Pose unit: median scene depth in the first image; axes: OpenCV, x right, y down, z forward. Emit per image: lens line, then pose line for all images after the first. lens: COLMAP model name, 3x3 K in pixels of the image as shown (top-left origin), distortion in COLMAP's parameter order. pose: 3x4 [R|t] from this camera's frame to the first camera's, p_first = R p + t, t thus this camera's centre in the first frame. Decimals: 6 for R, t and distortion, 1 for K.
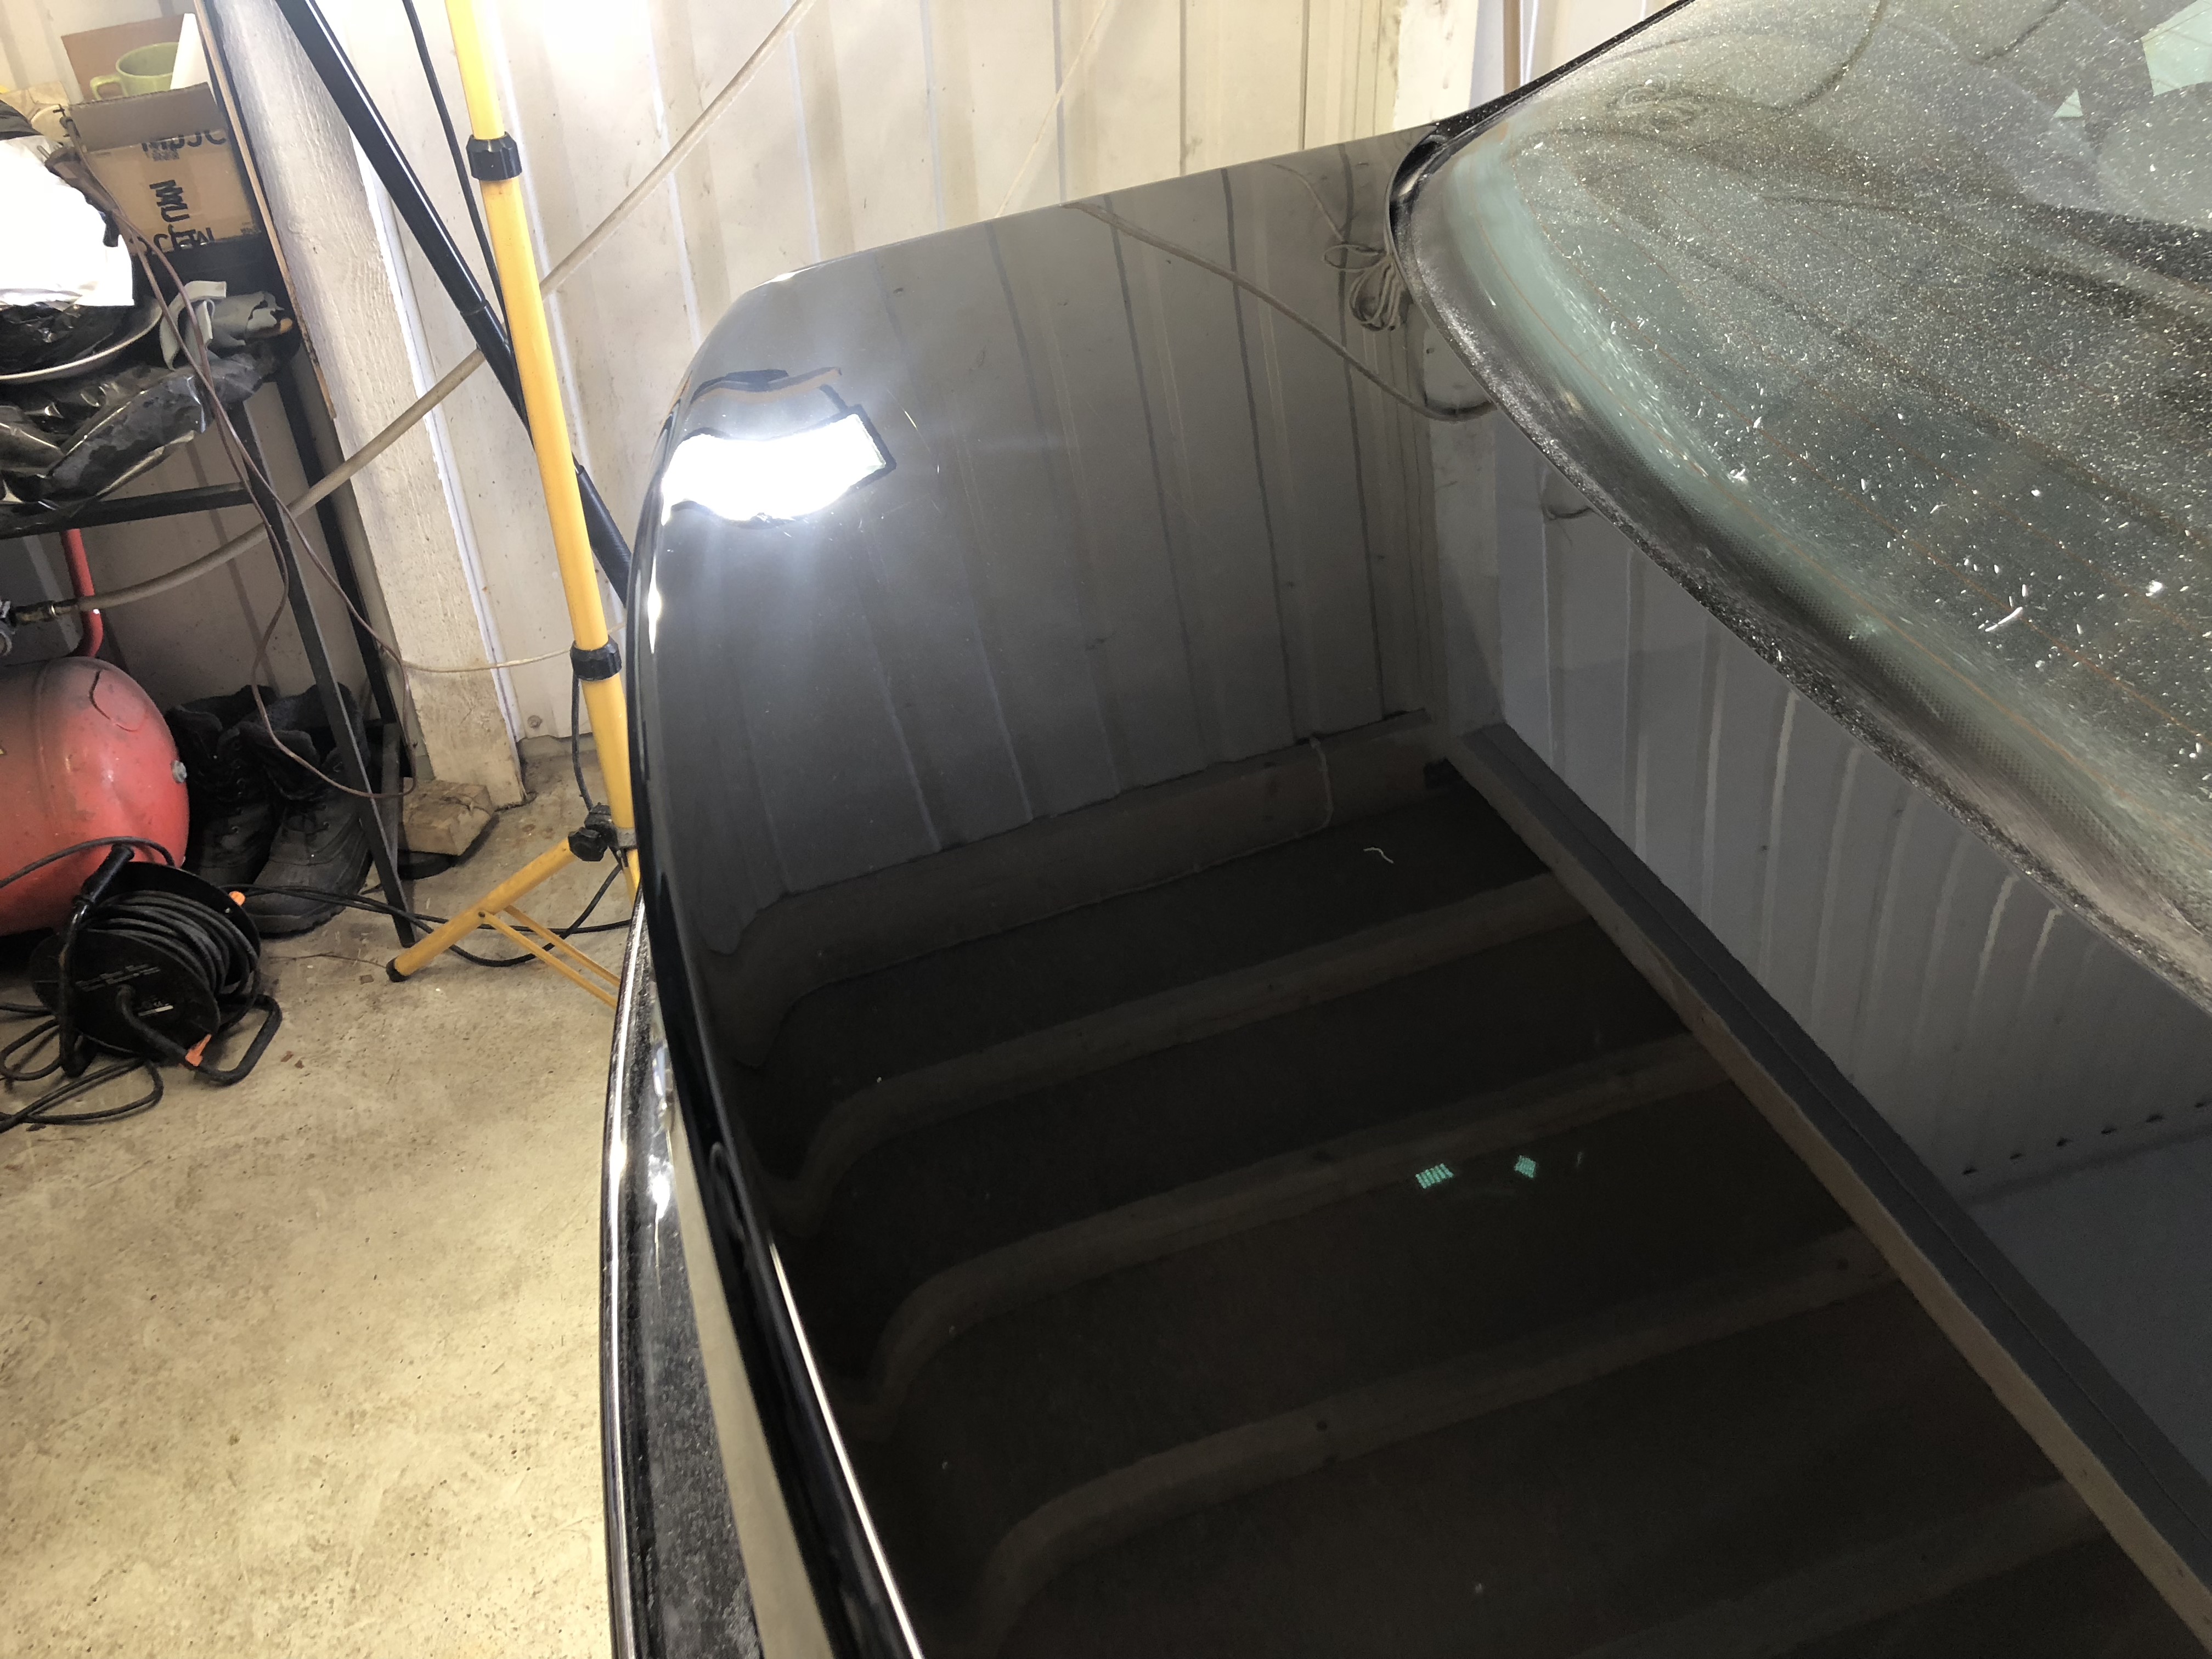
lens RADIAL K [[1815.0, 0, 1121.0], [0, 1815.0, 842.7], [0, 0, 1]] dist [0.034478, -0.031599]
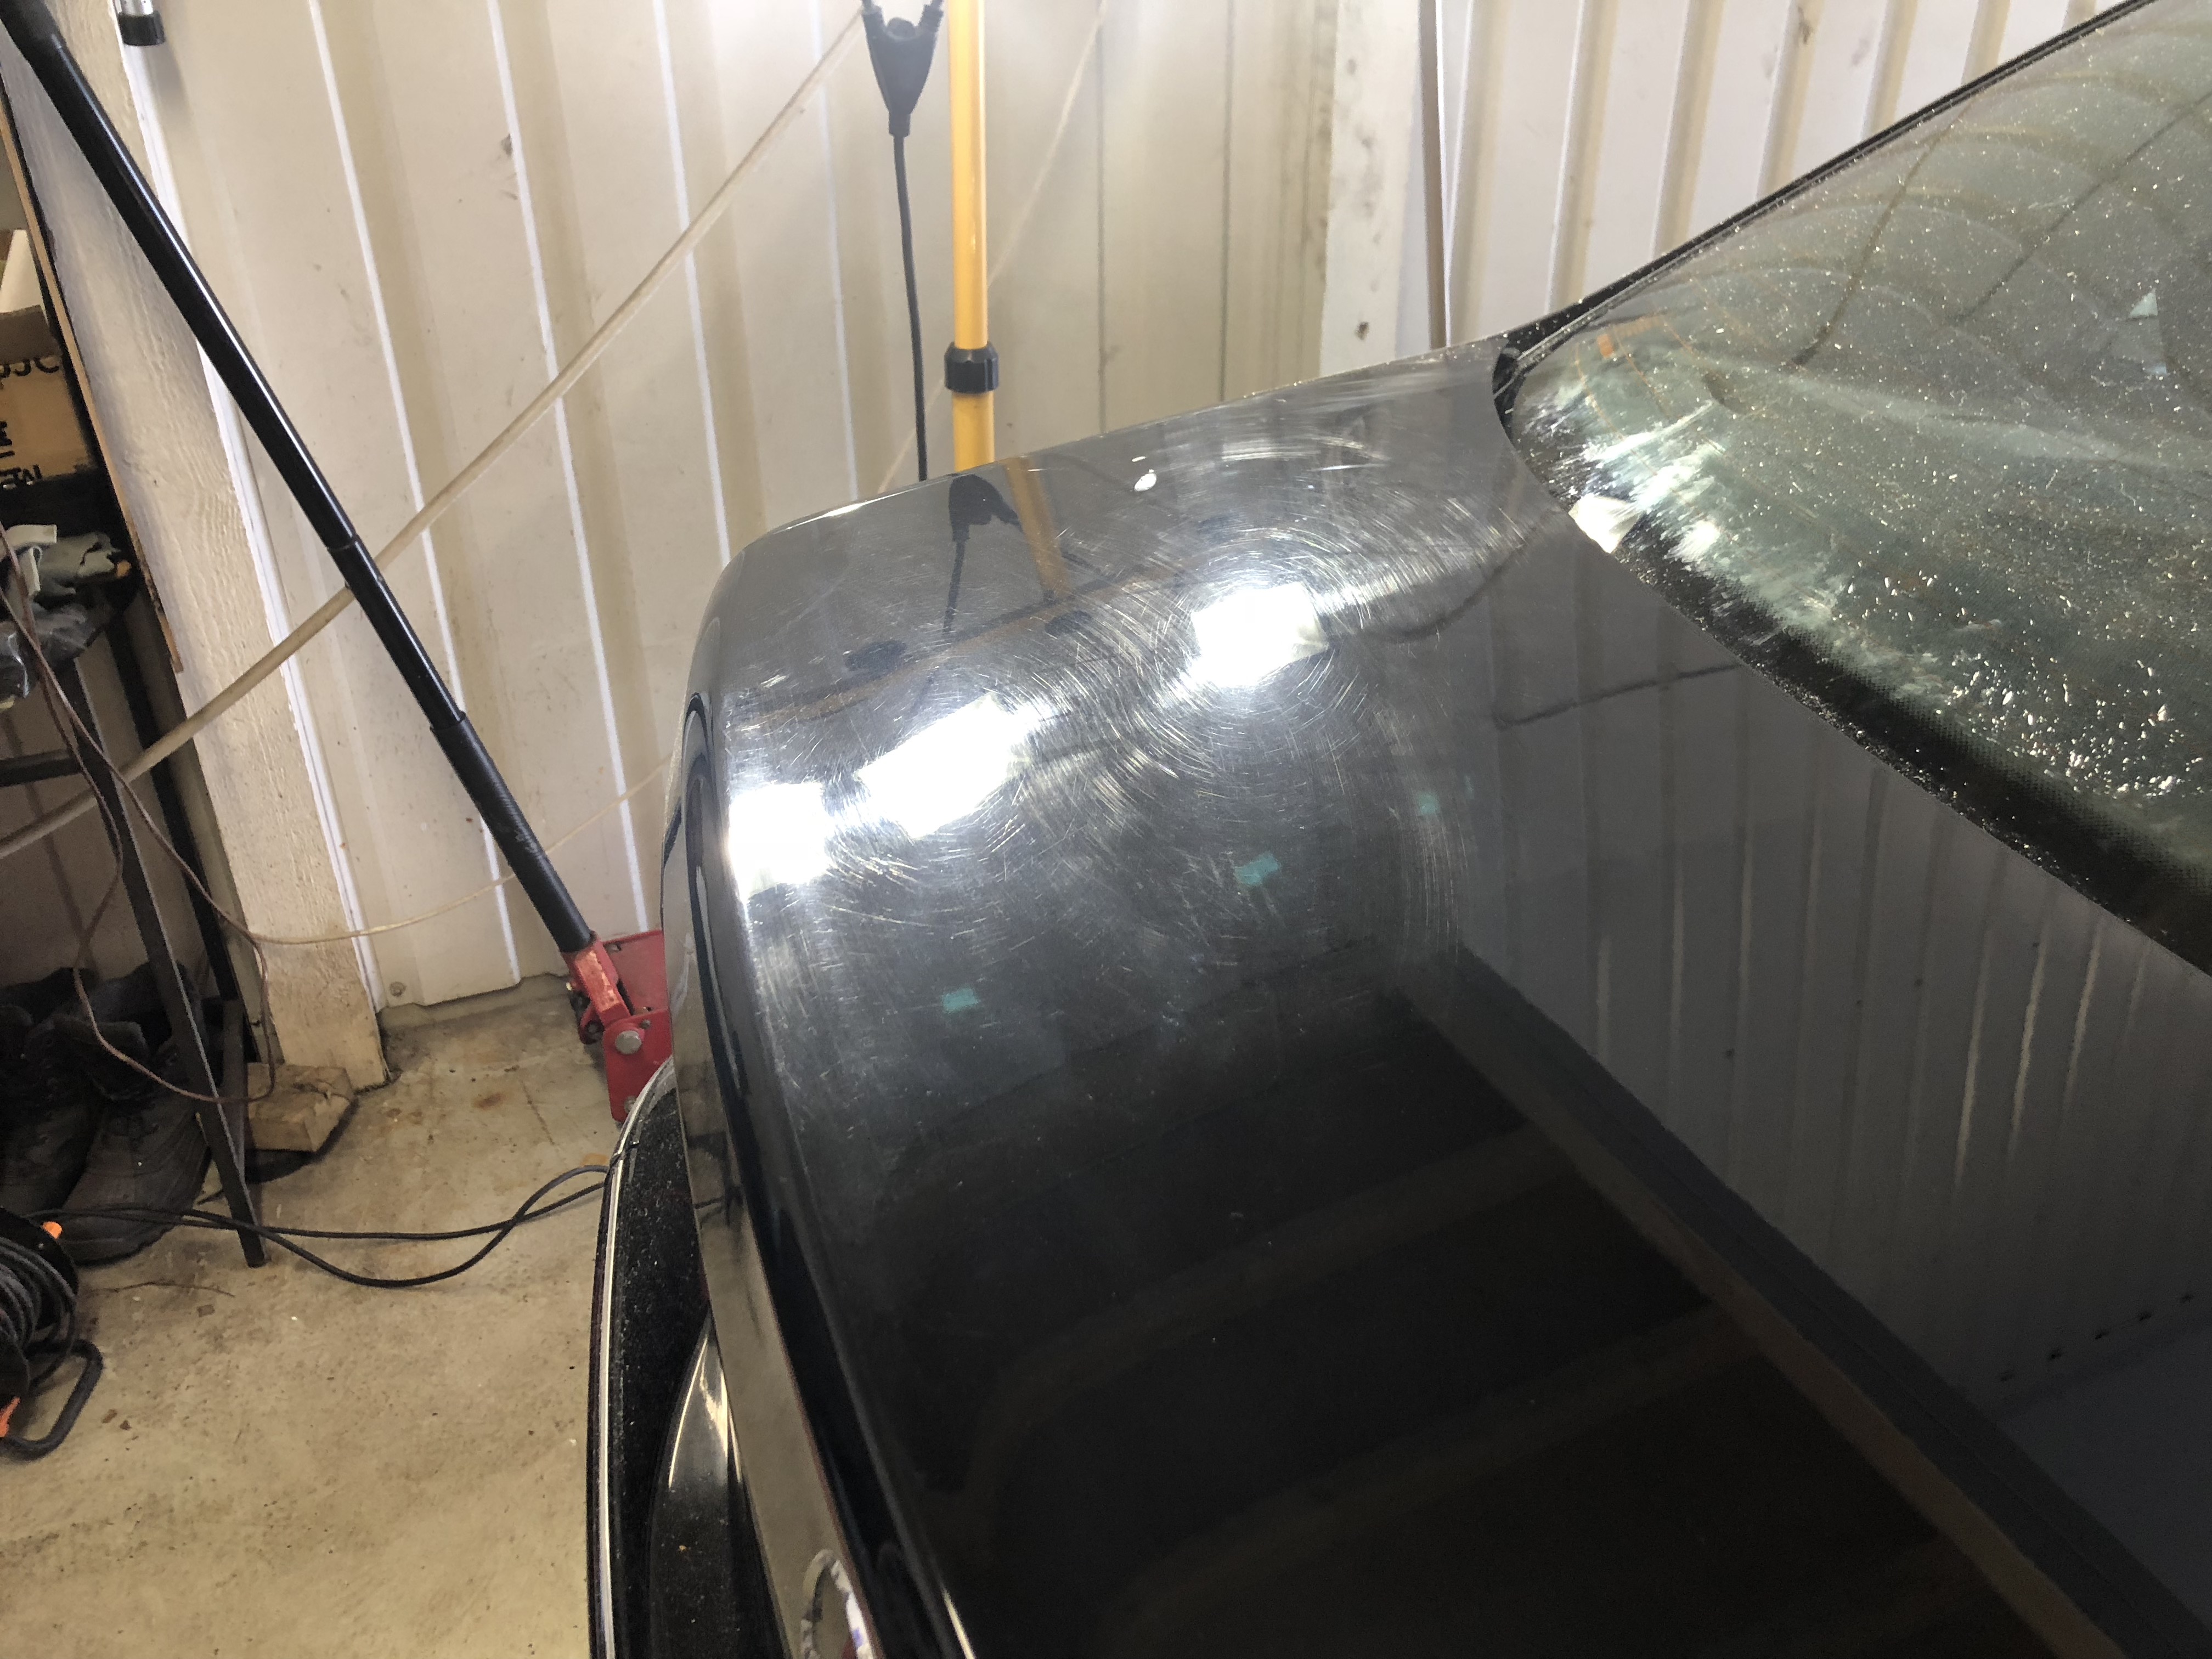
lens RADIAL K [[1815.0, 0, 1097.3], [0, 1815.0, 819.9], [0, 0, 1]] dist [0.034478, -0.031599]
pose [[0.995271, -0.038527, 0.089175, -0.069159], [0.047703, 0.993520, -0.103167, -0.046939], [-0.084622, 0.106933, 0.990659, 0.097082]]
